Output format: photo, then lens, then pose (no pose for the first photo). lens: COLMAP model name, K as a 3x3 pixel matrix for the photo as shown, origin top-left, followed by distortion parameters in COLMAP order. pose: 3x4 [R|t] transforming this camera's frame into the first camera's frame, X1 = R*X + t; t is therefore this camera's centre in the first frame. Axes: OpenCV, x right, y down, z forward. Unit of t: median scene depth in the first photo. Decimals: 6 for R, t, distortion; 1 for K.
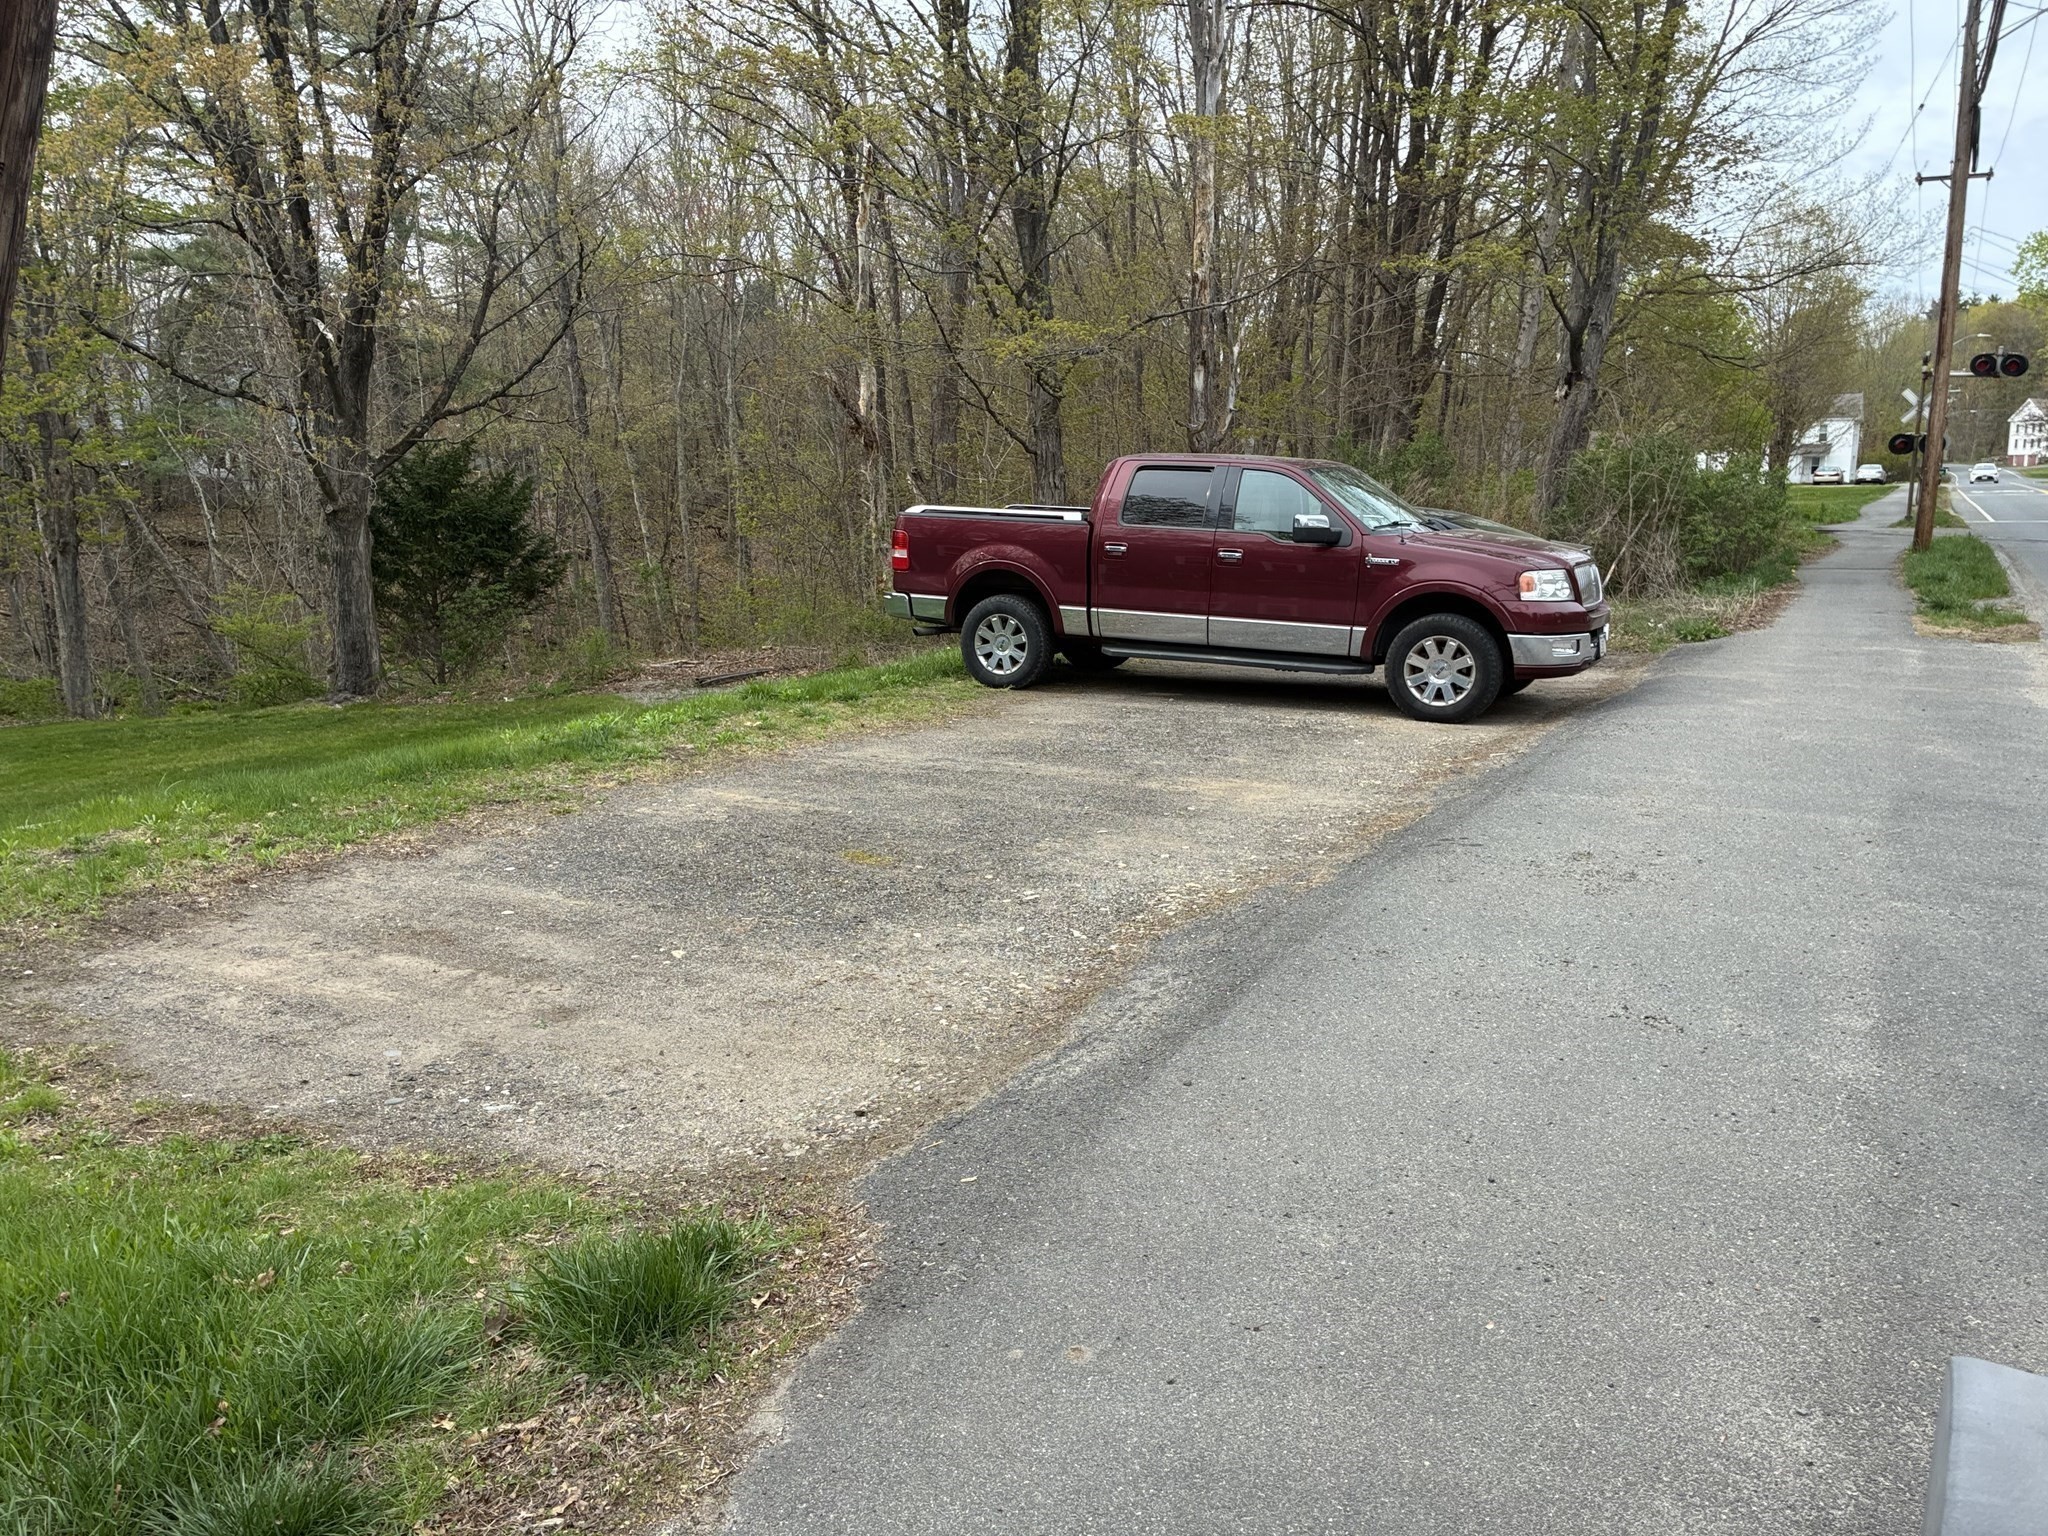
lens RADIAL K [[1534.6, 0, 1022.5], [0, 1534.6, 774.0], [0, 0, 1]] dist [-0.000709, -0.007710]
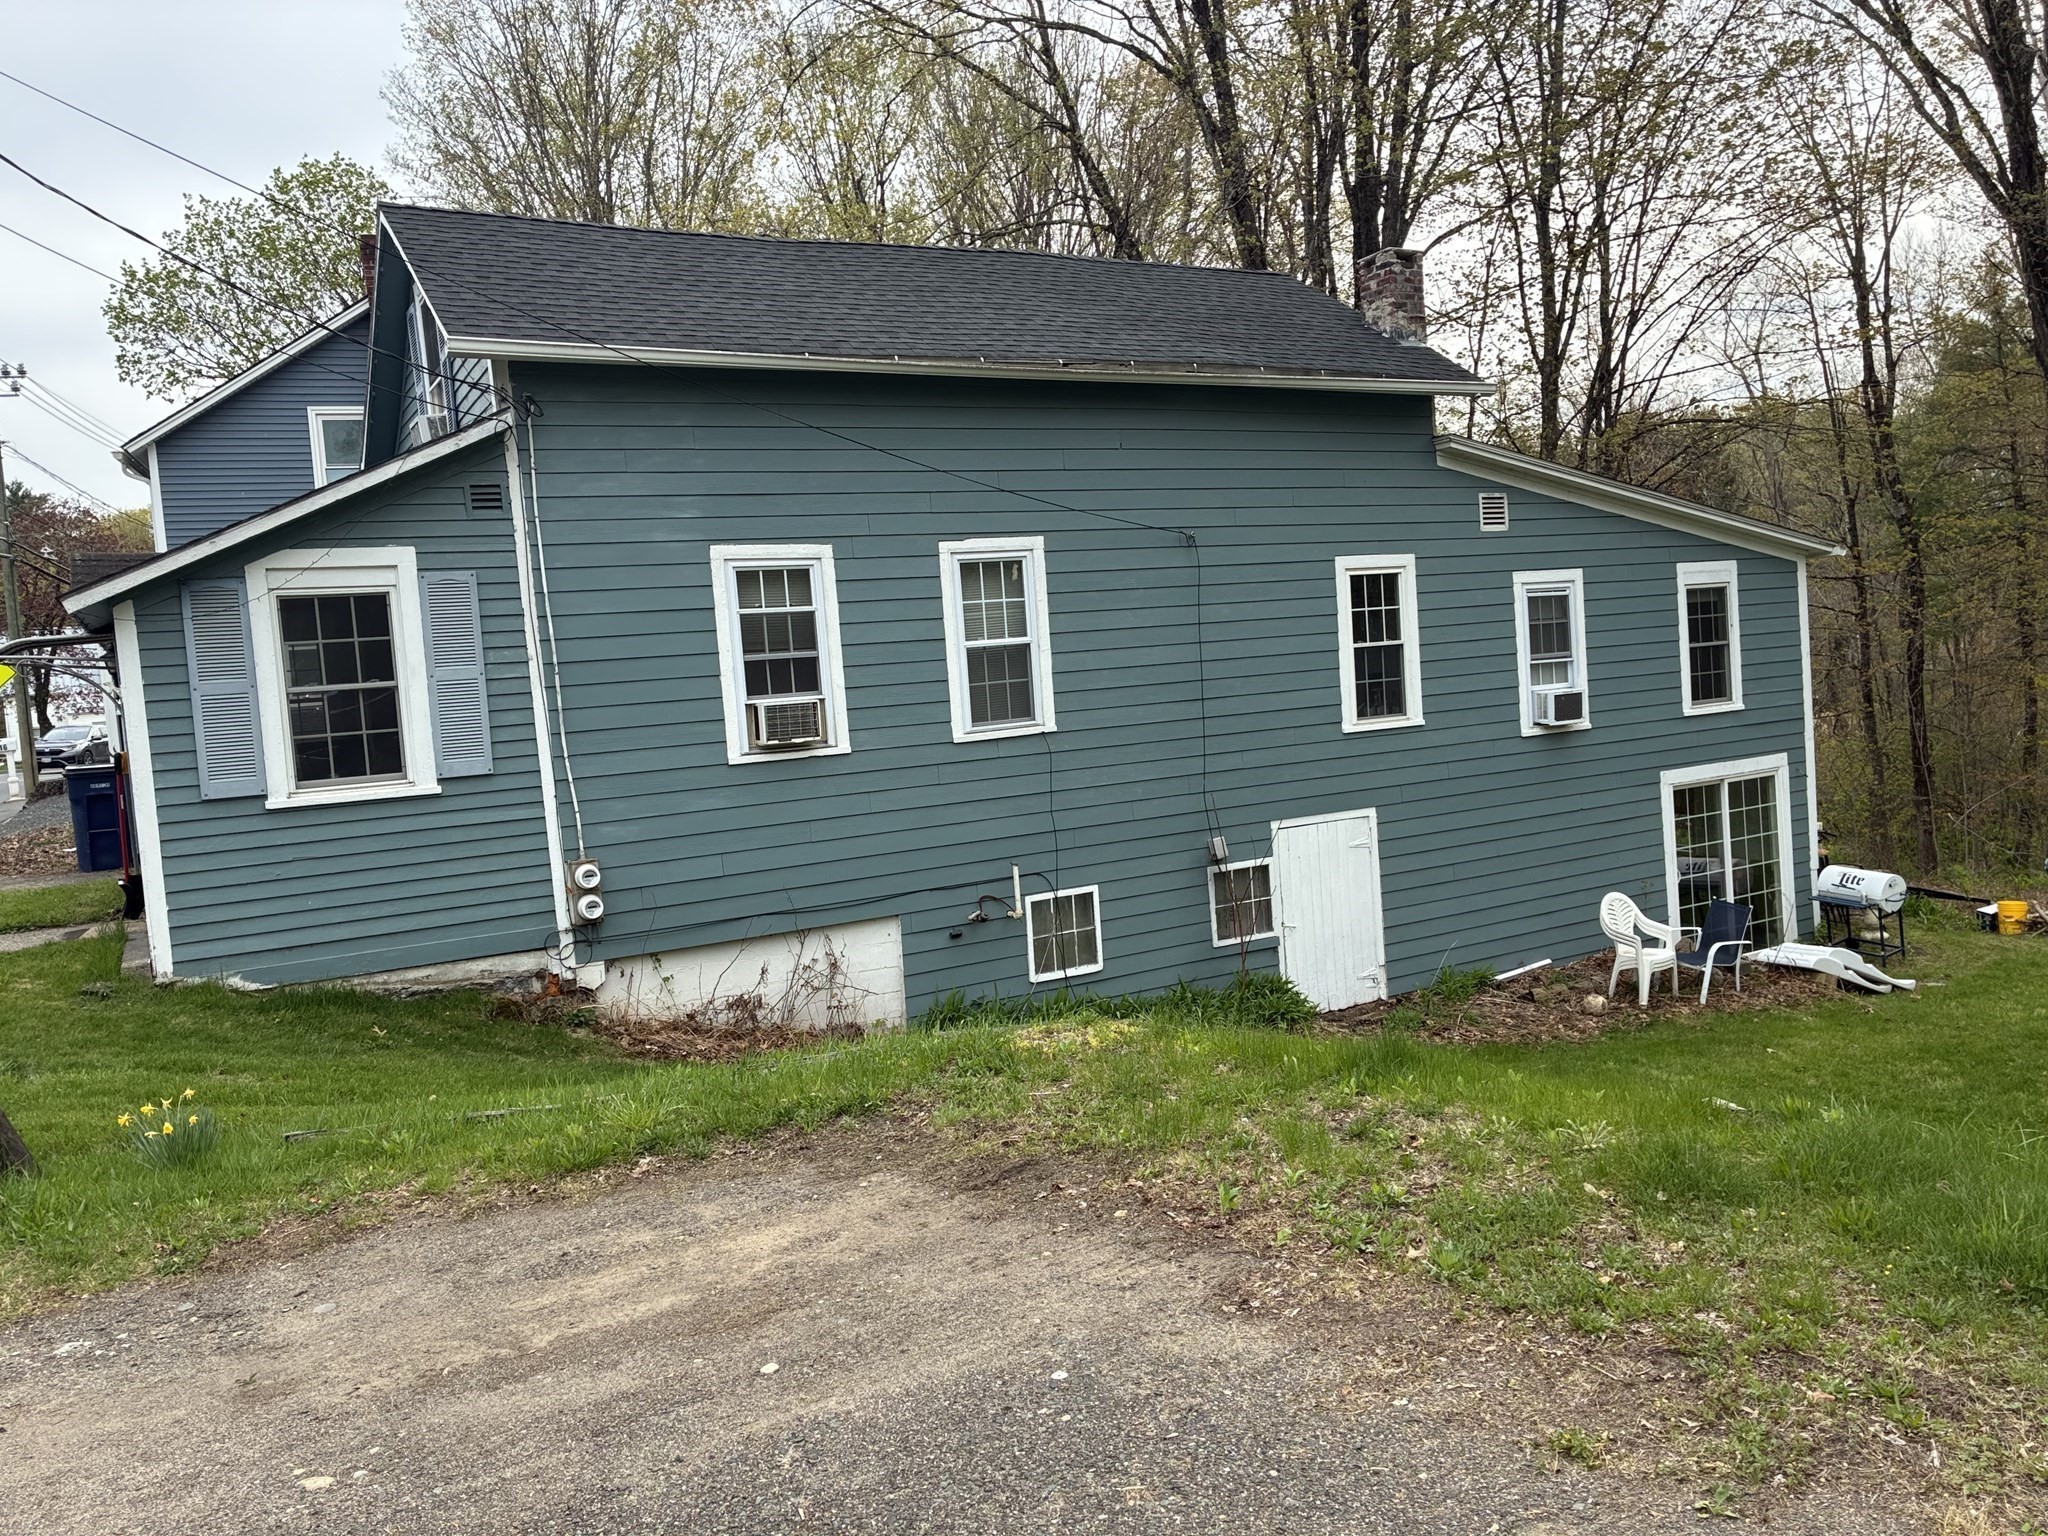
lens RADIAL K [[1534.6, 0, 1024.2], [0, 1534.6, 764.1], [0, 0, 1]] dist [-0.000709, -0.007710]
pose [[-0.508203, 0.093936, -0.856099, 0.126445], [-0.076592, 0.985166, 0.153565, -0.288732], [0.857825, 0.143612, -0.493470, 1.606210]]
